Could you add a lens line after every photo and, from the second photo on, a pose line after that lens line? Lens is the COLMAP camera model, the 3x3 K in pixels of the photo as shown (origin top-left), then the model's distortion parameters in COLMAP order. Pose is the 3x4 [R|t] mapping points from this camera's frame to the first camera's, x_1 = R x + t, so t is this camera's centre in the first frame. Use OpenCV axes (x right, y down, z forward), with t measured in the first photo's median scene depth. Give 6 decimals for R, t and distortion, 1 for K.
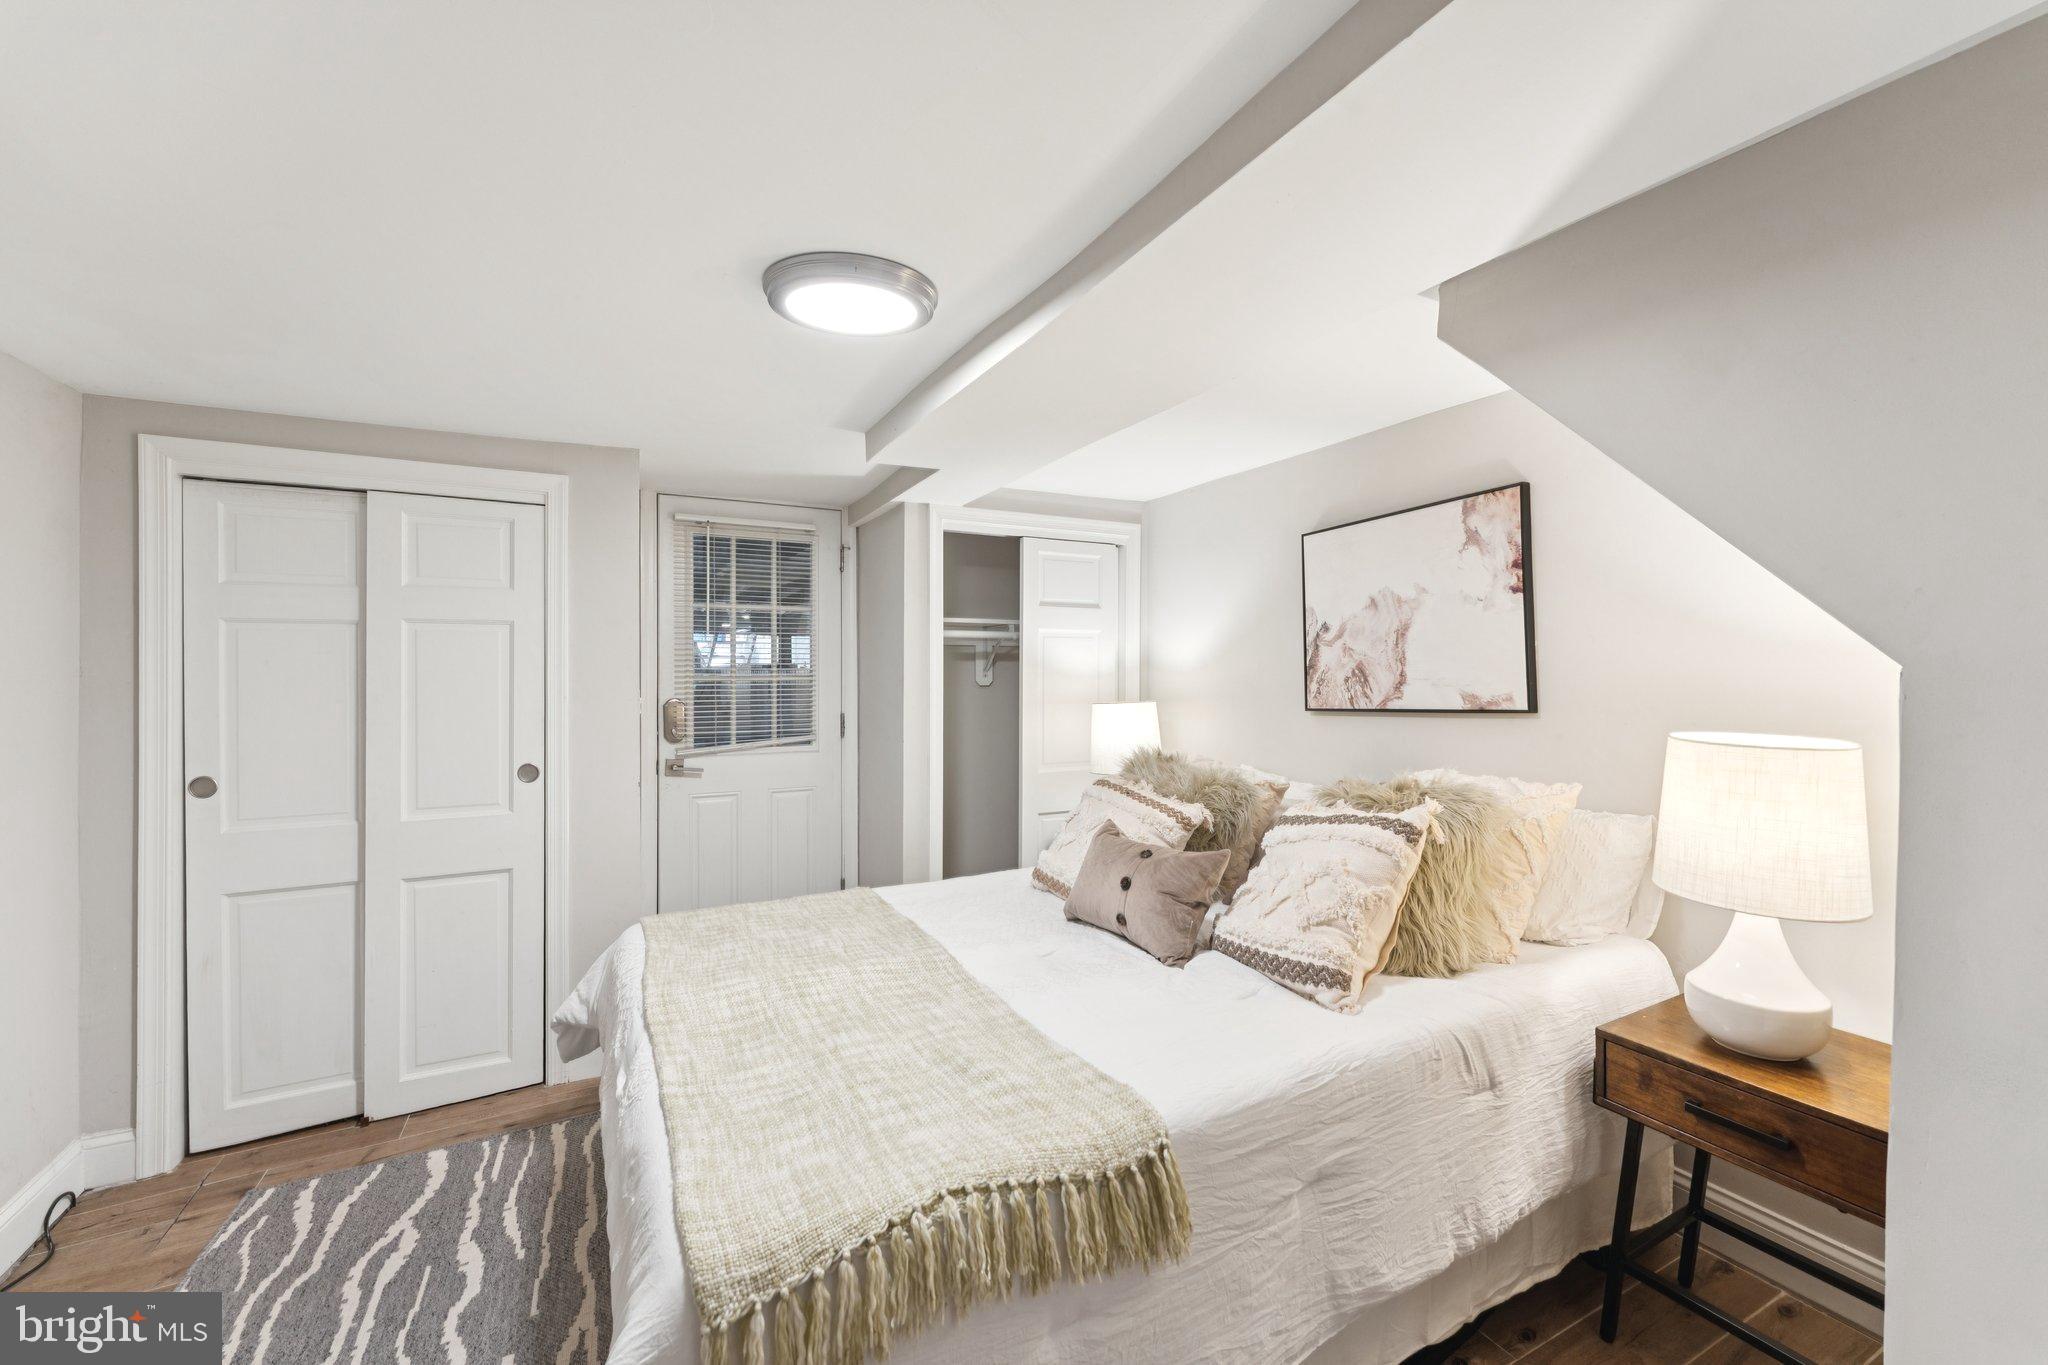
lens RADIAL K [[821.9, 0, 1024.0], [0, 821.9, 682.5], [0, 0, 1]] dist [0.002812, -0.000882]
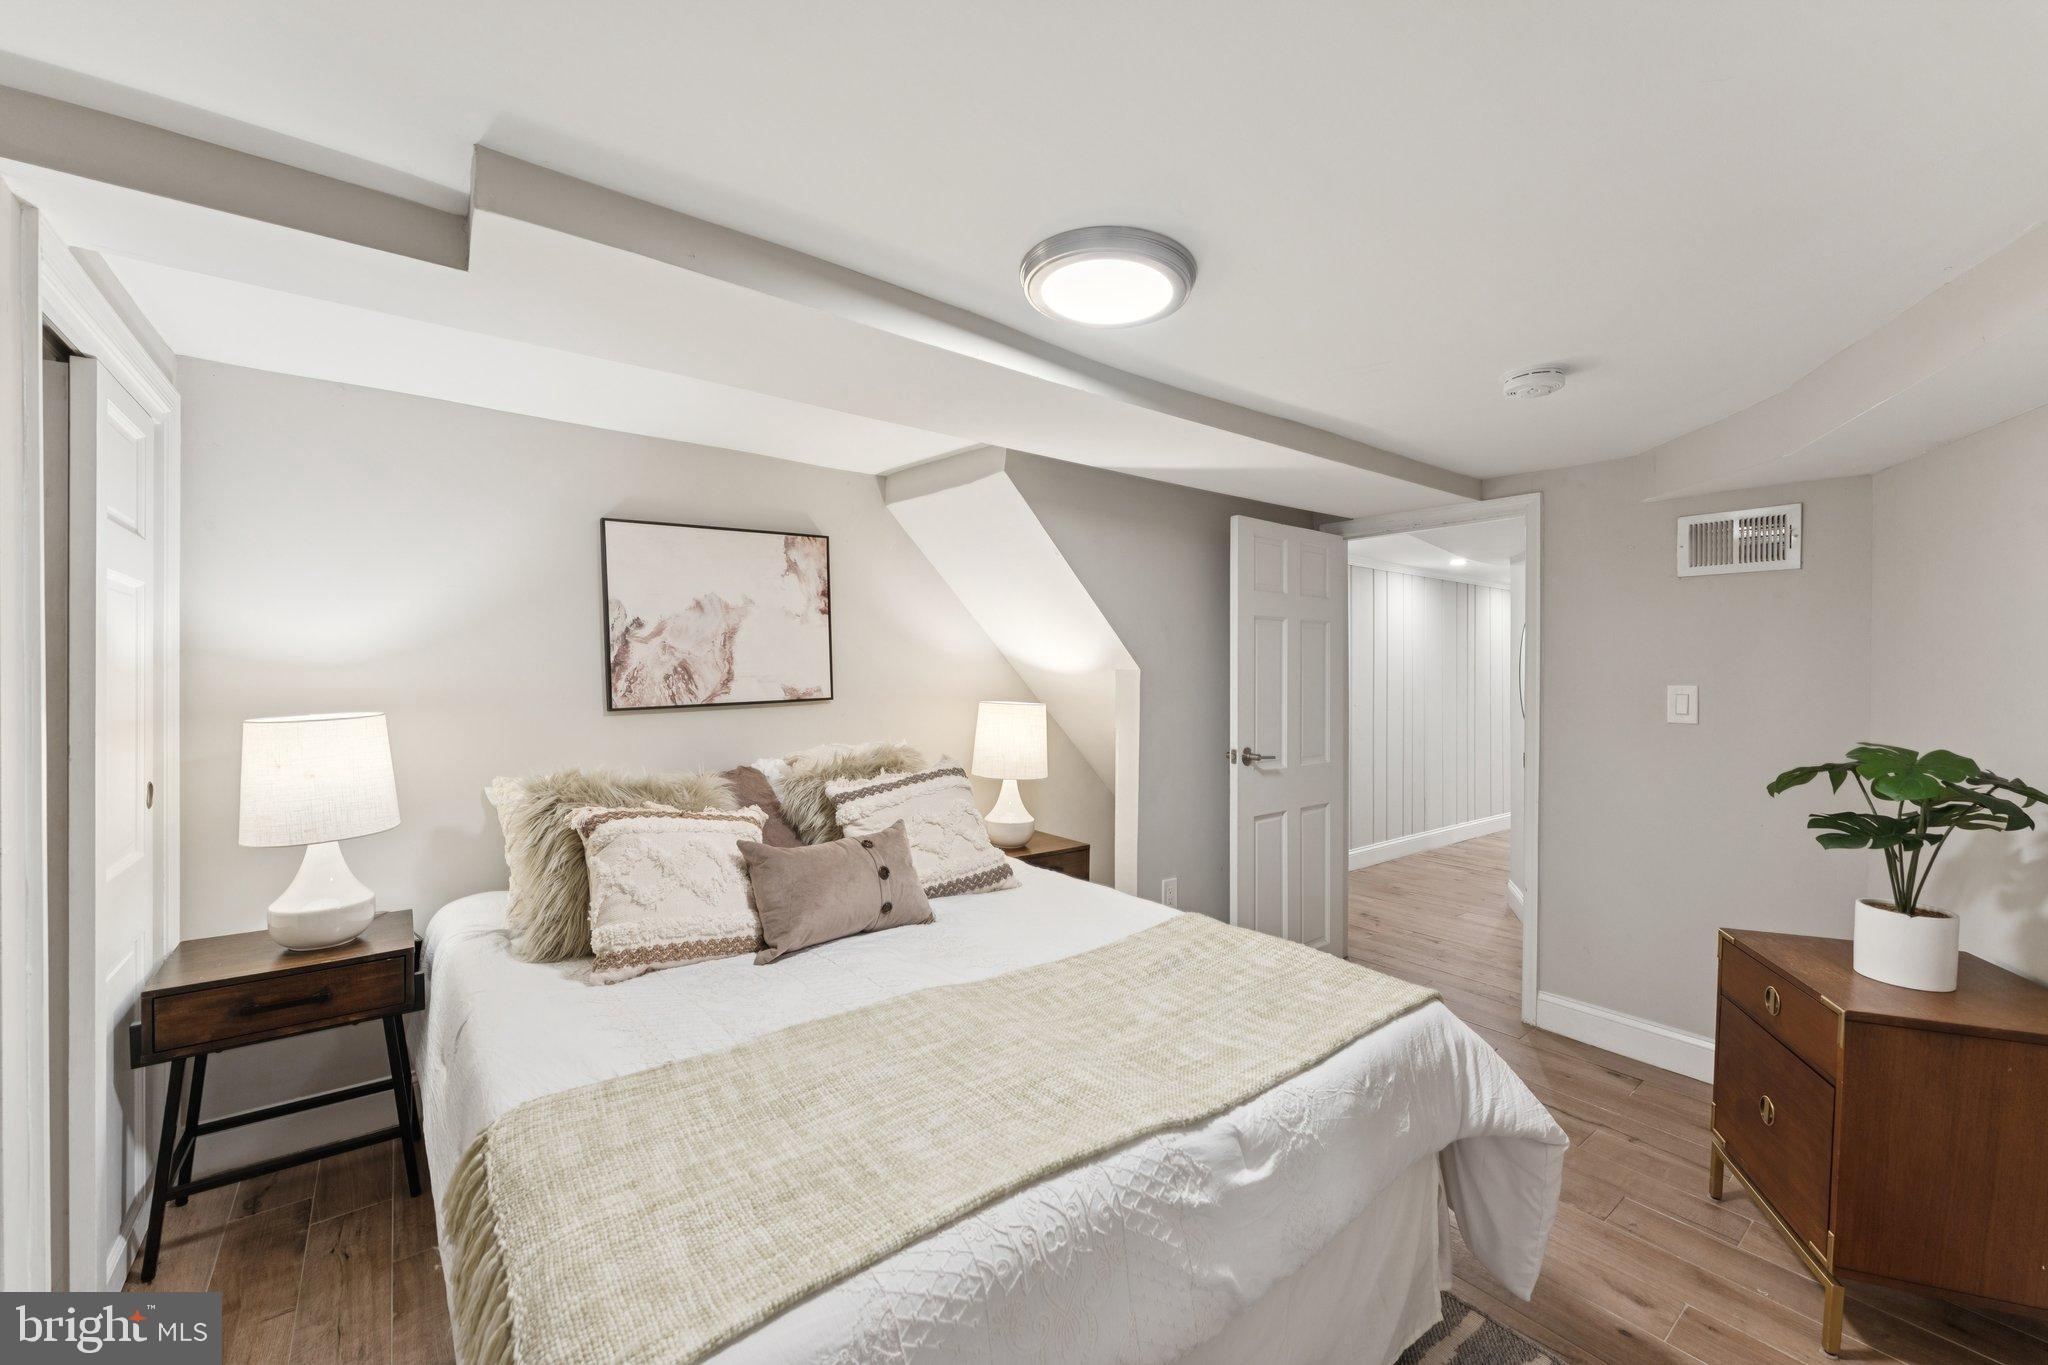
lens RADIAL K [[821.9, 0, 1024.0], [0, 821.9, 682.5], [0, 0, 1]] dist [0.002812, -0.000882]
pose [[-0.184302, -0.005402, 0.982855, -0.783305], [0.011394, 0.999906, 0.007633, 0.000409], [-0.982804, 0.012606, -0.184223, 0.864731]]
